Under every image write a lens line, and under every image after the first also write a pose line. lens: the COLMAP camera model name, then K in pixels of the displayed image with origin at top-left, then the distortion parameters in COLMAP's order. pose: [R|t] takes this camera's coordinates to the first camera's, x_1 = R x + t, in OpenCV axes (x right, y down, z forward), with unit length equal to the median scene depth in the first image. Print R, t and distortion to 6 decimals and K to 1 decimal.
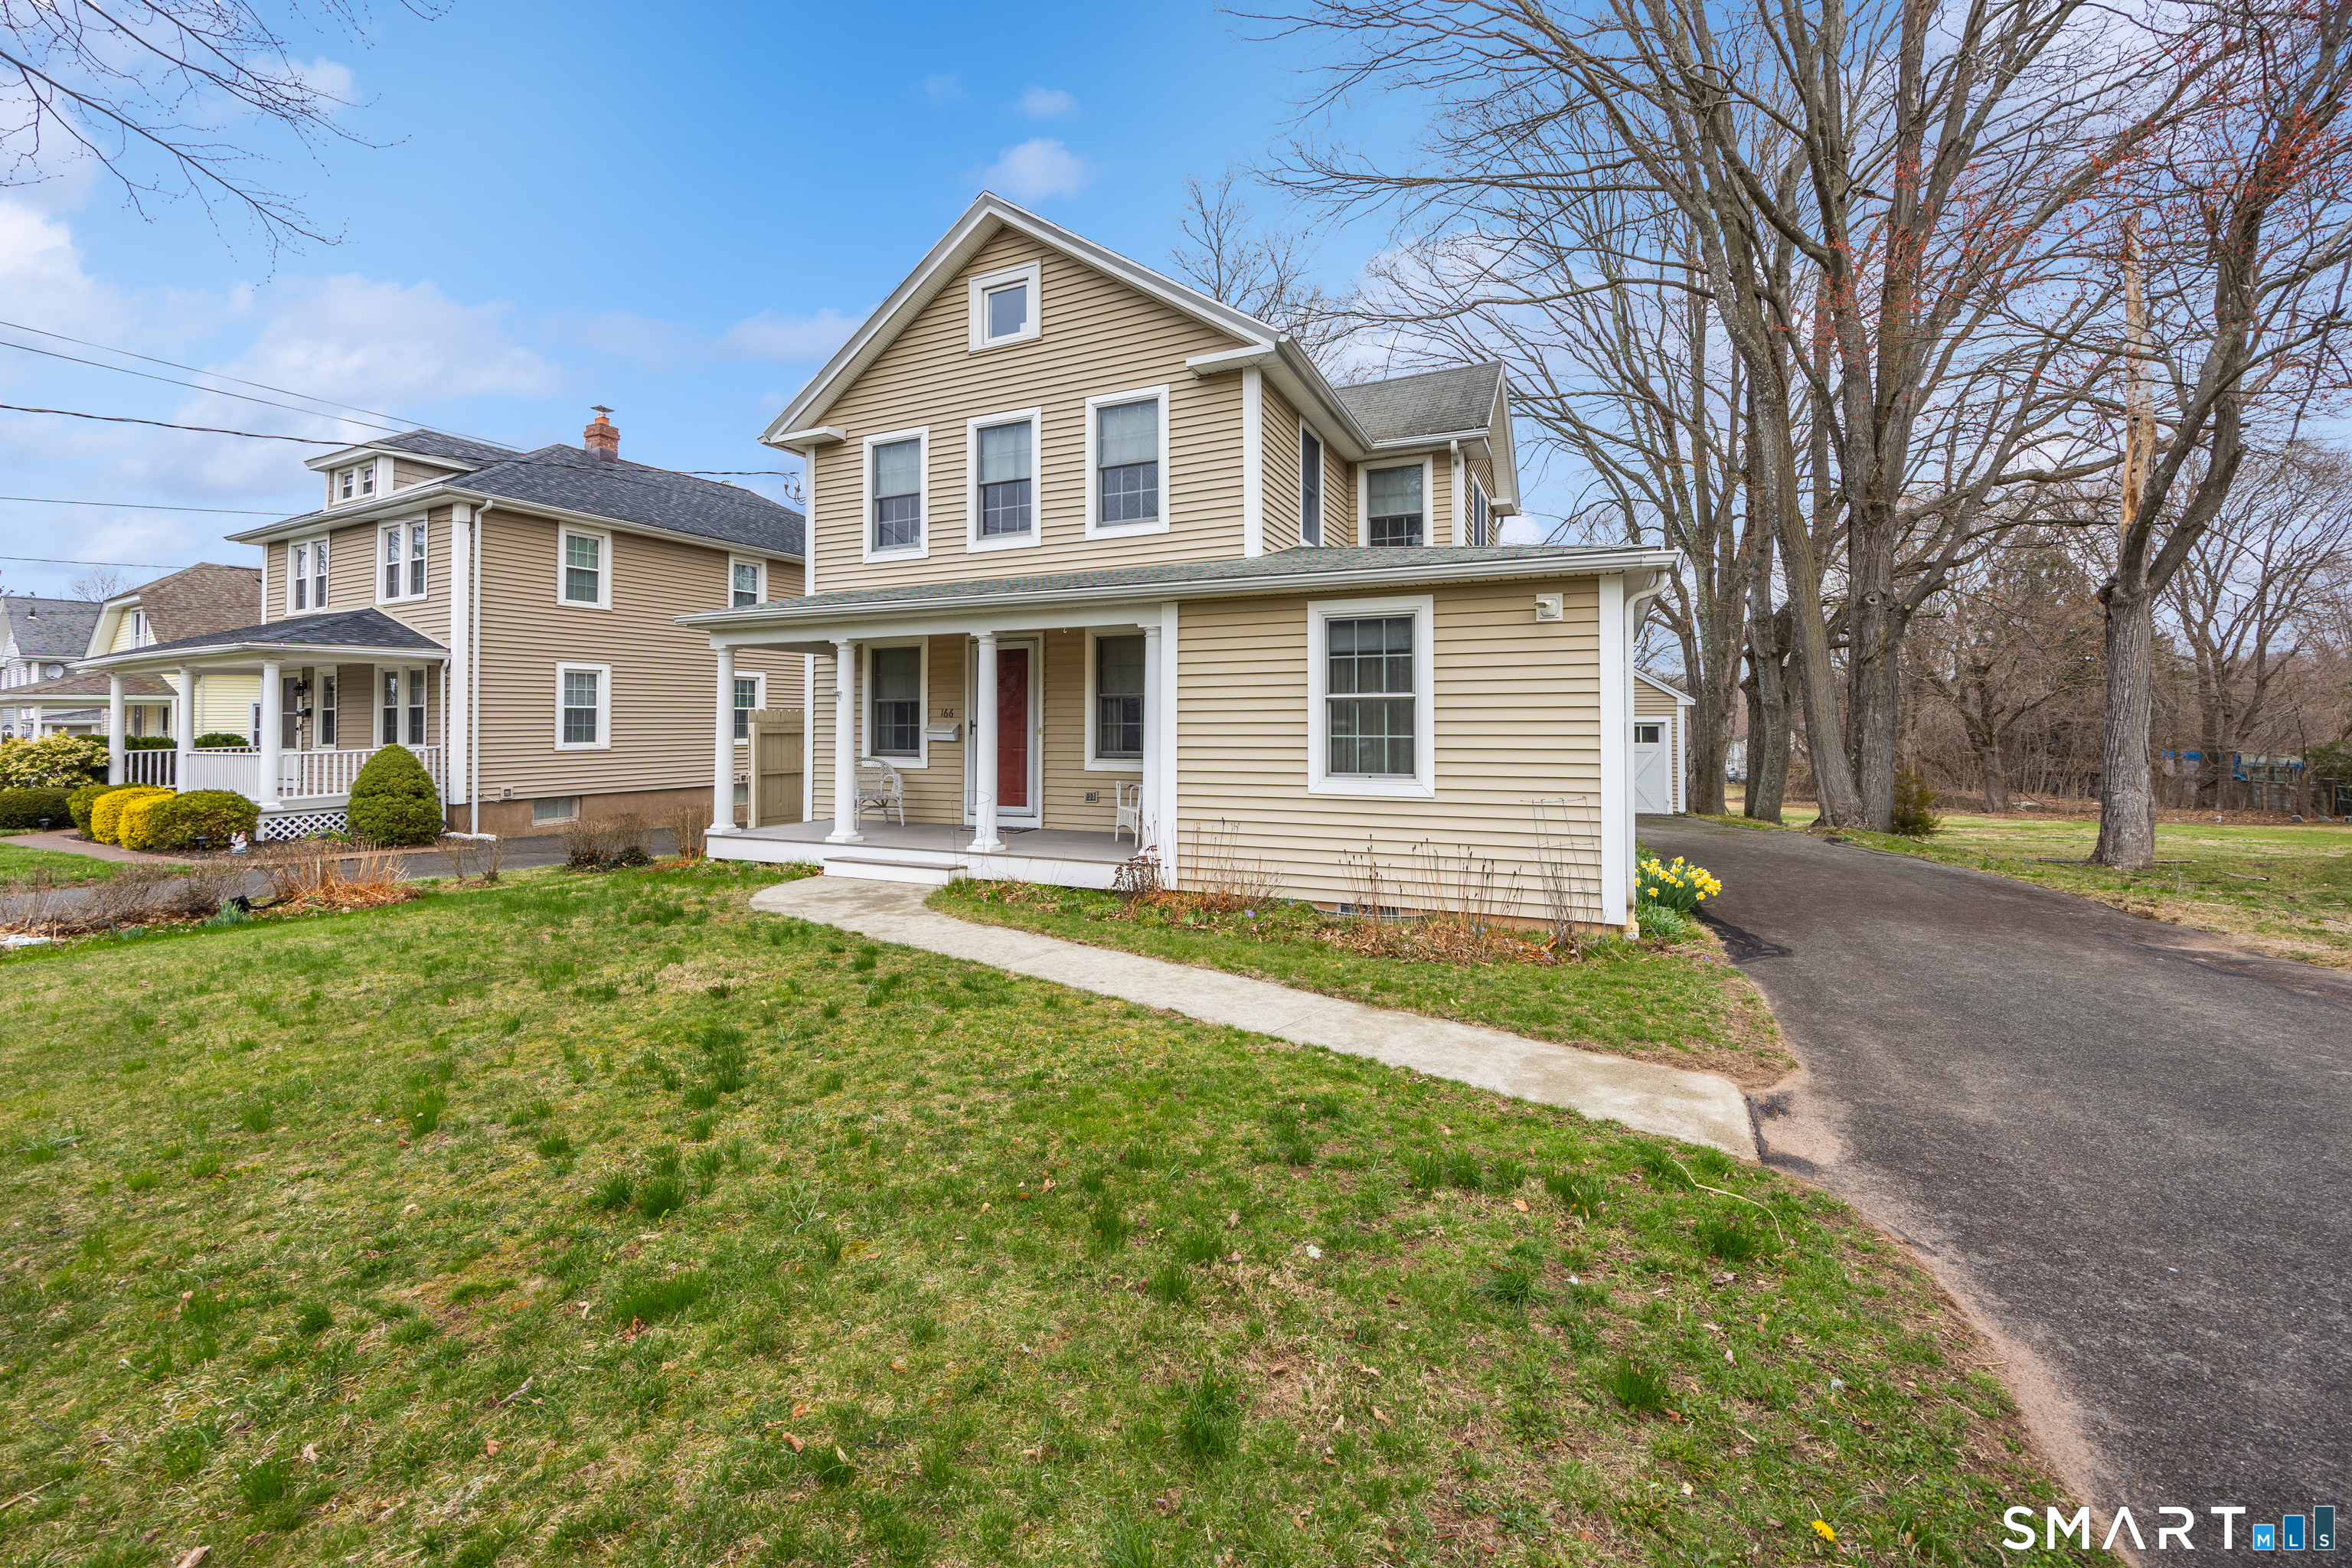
lens RADIAL K [[1026.7, 0, 1213.9], [0, 1026.7, 681.1], [0, 0, 1]] dist [0.002046, 0.000731]
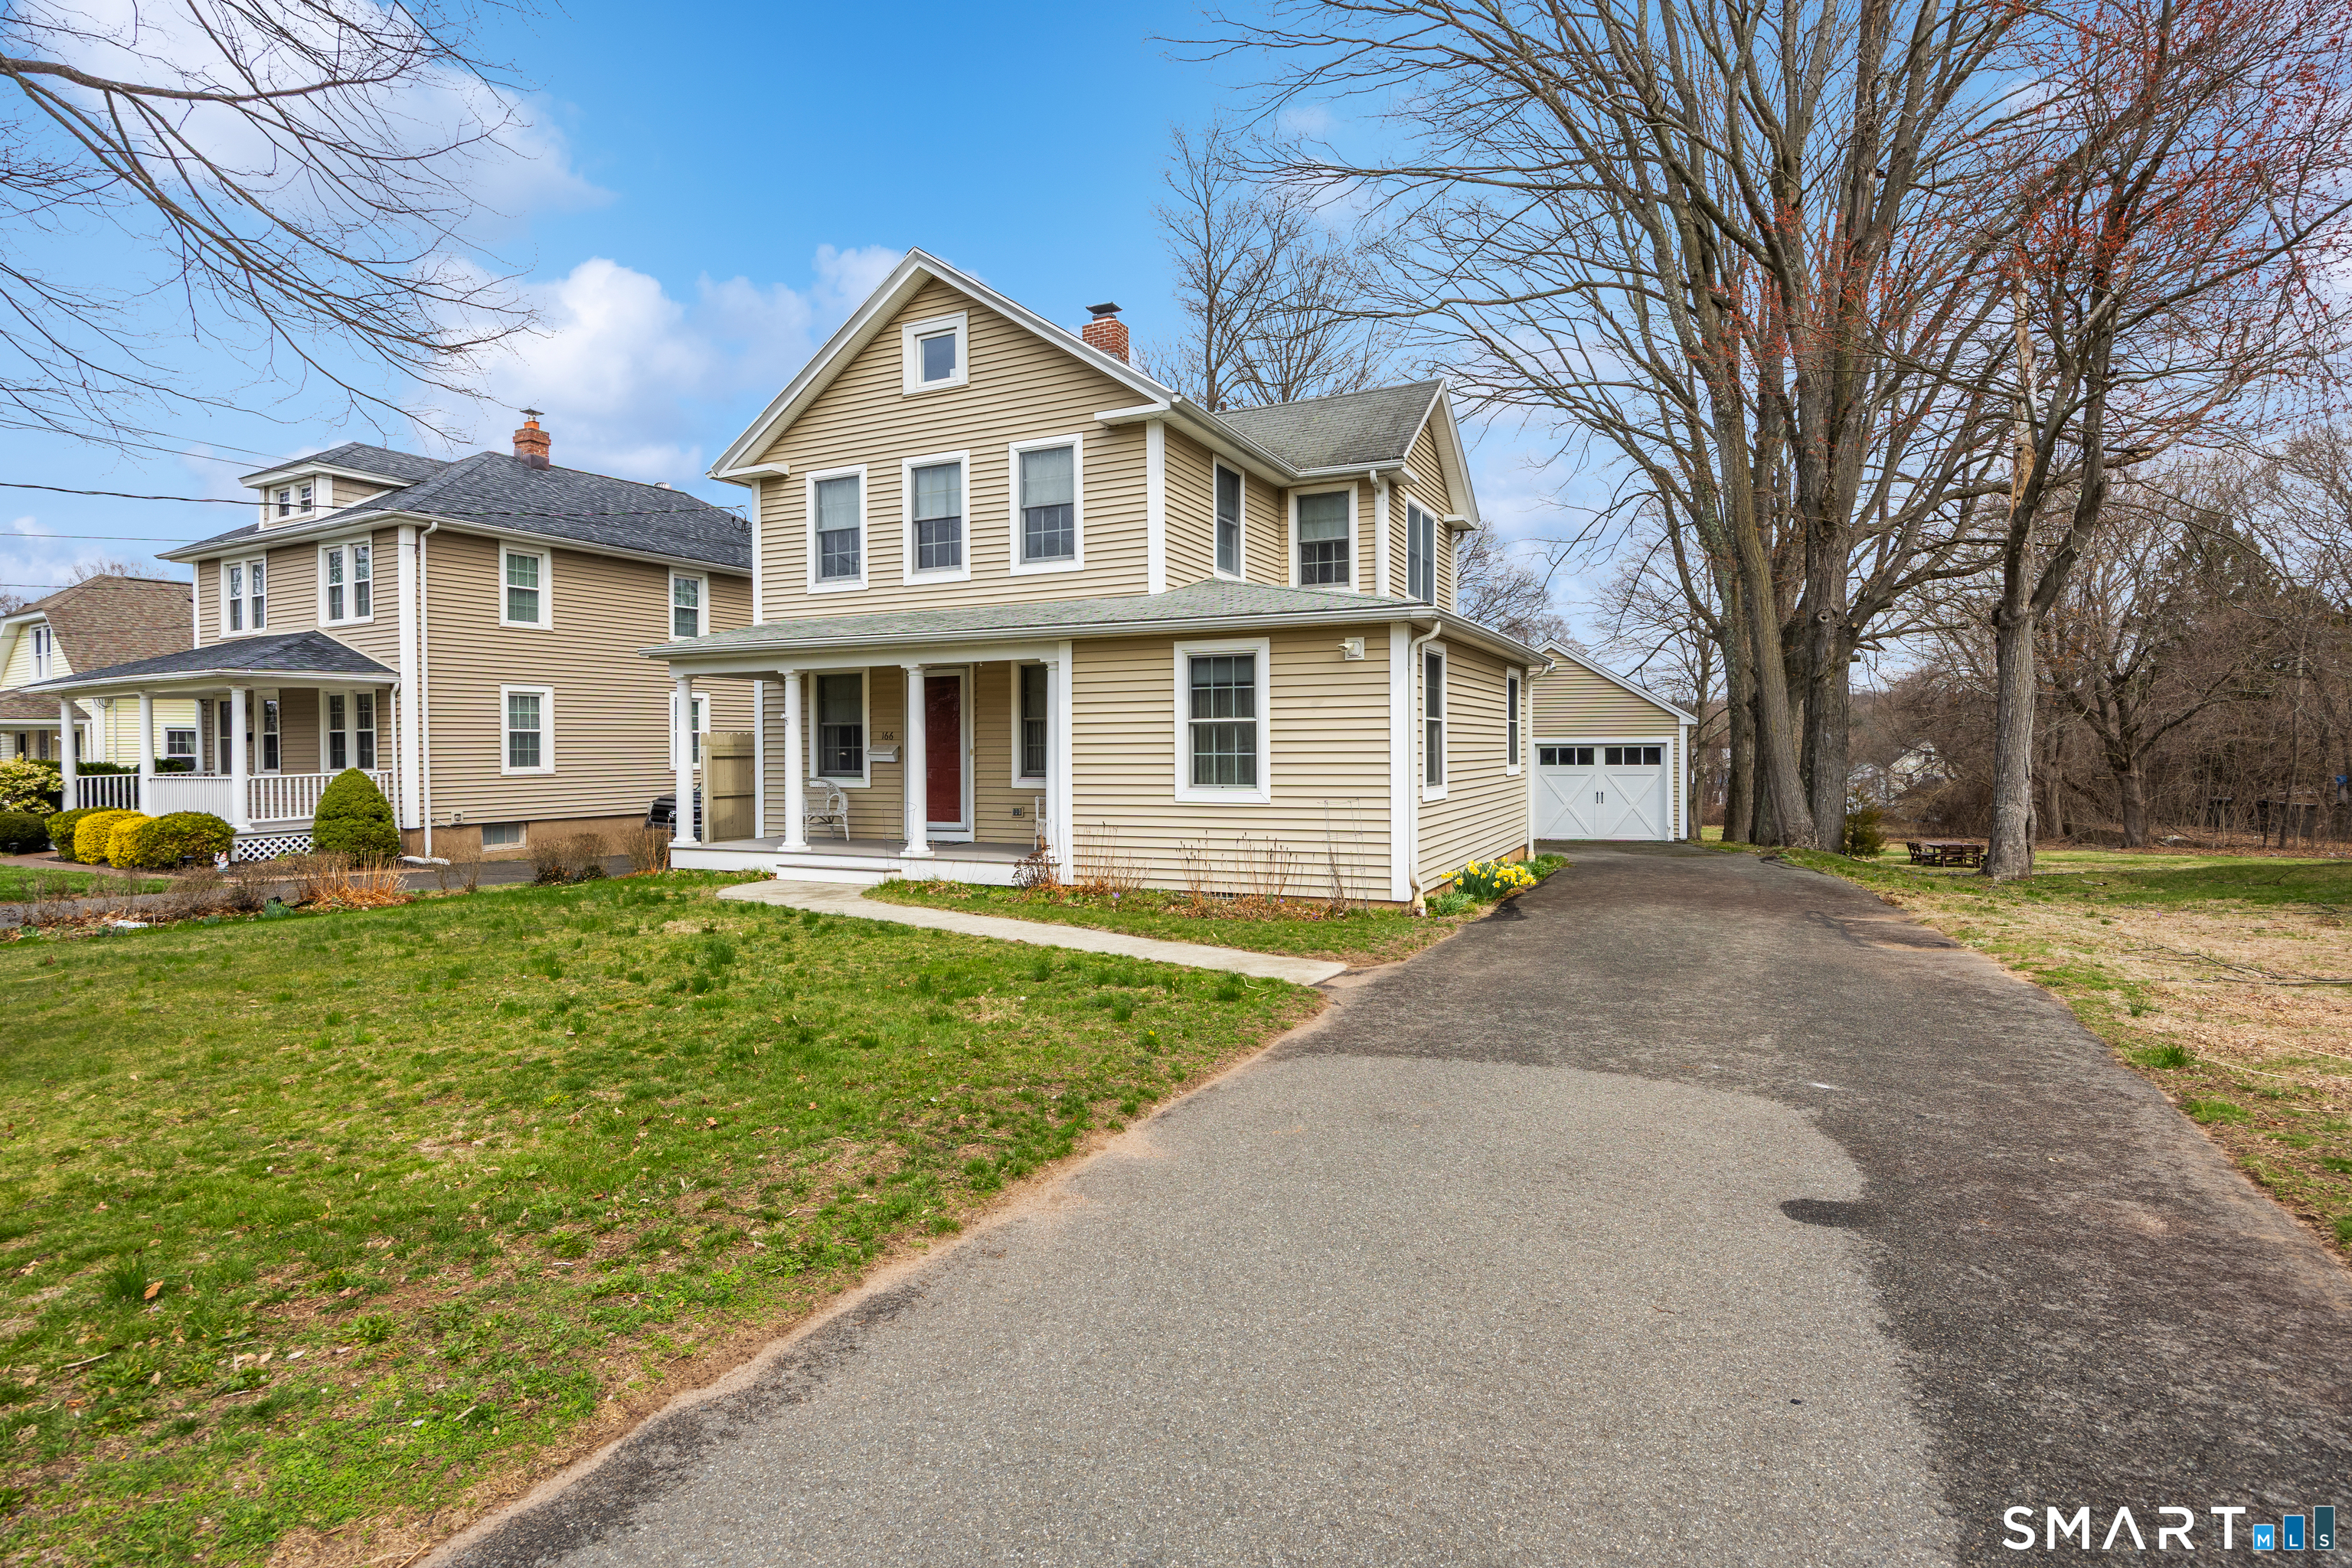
lens RADIAL K [[1150.9, 0, 1176.8], [0, 1150.9, 744.0], [0, 0, 1]] dist [-0.001490, -0.000068]
pose [[0.999711, -0.003094, -0.023824, 0.065338], [0.004033, 0.999212, 0.039489, -0.005956], [0.023683, -0.039574, 0.998936, -0.178564]]
